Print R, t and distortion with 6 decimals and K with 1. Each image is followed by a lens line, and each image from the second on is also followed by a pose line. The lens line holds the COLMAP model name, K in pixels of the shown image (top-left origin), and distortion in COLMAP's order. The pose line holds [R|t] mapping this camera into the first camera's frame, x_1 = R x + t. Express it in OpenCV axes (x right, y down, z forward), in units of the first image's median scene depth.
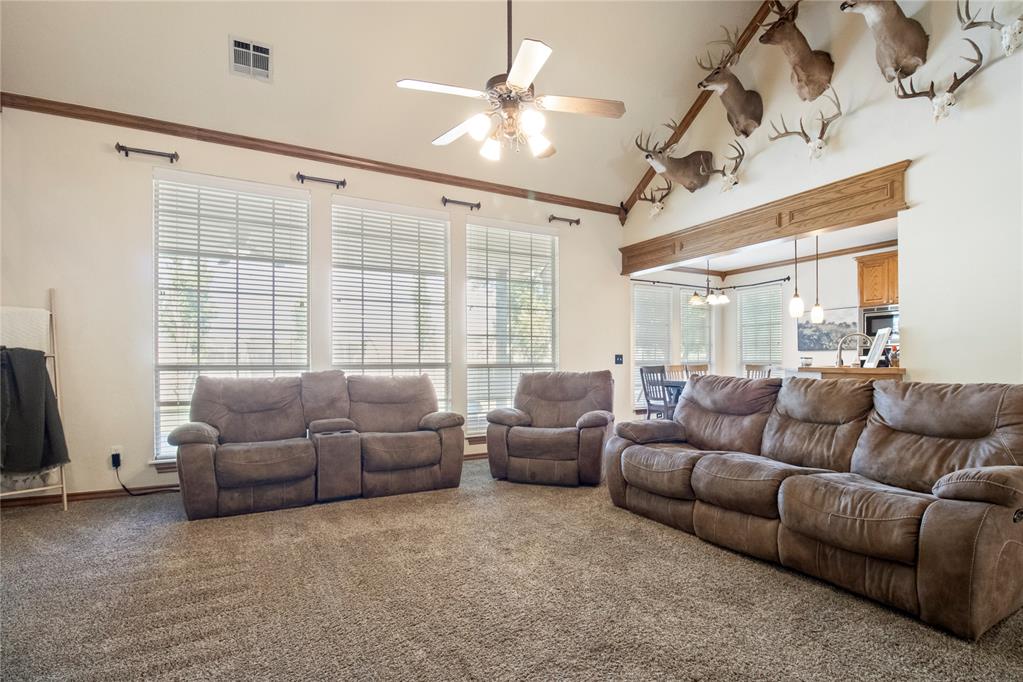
lens RADIAL K [[489.6, 0, 526.3], [0, 489.6, 361.0], [0, 0, 1]] dist [-0.015091, -0.001049]
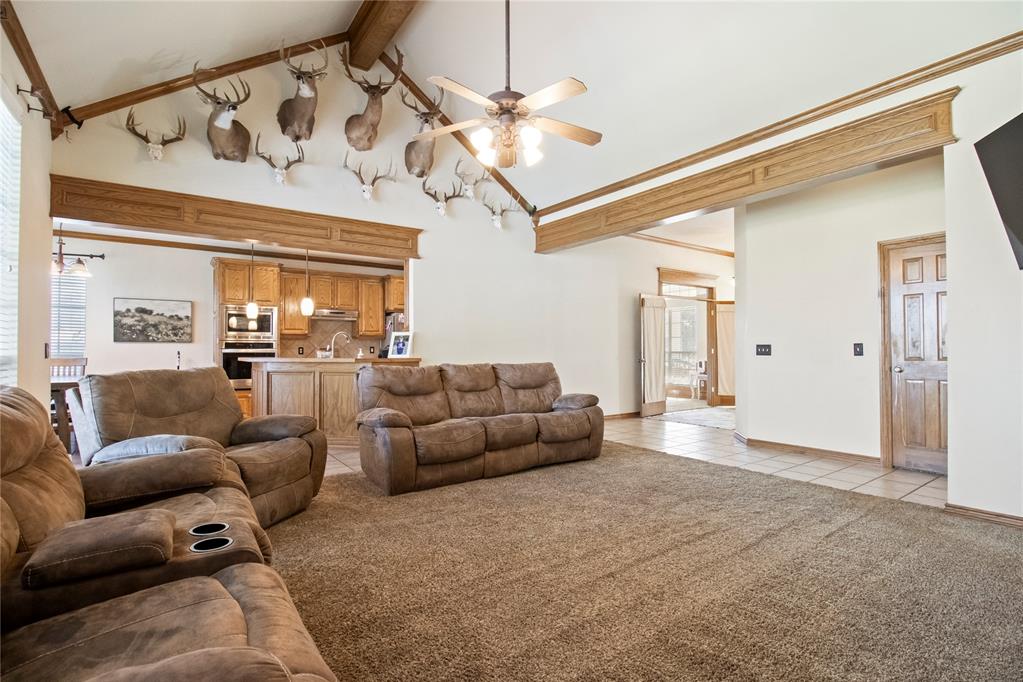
lens RADIAL K [[481.3, 0, 511.5], [0, 481.3, 341.0], [0, 0, 1]] dist [-0.000147, -0.000028]
pose [[-0.089994, 0.023385, 0.995668, -0.541185], [0.001017, 0.999726, -0.023388, -0.001864], [-0.995942, -0.001092, -0.089993, 0.539429]]
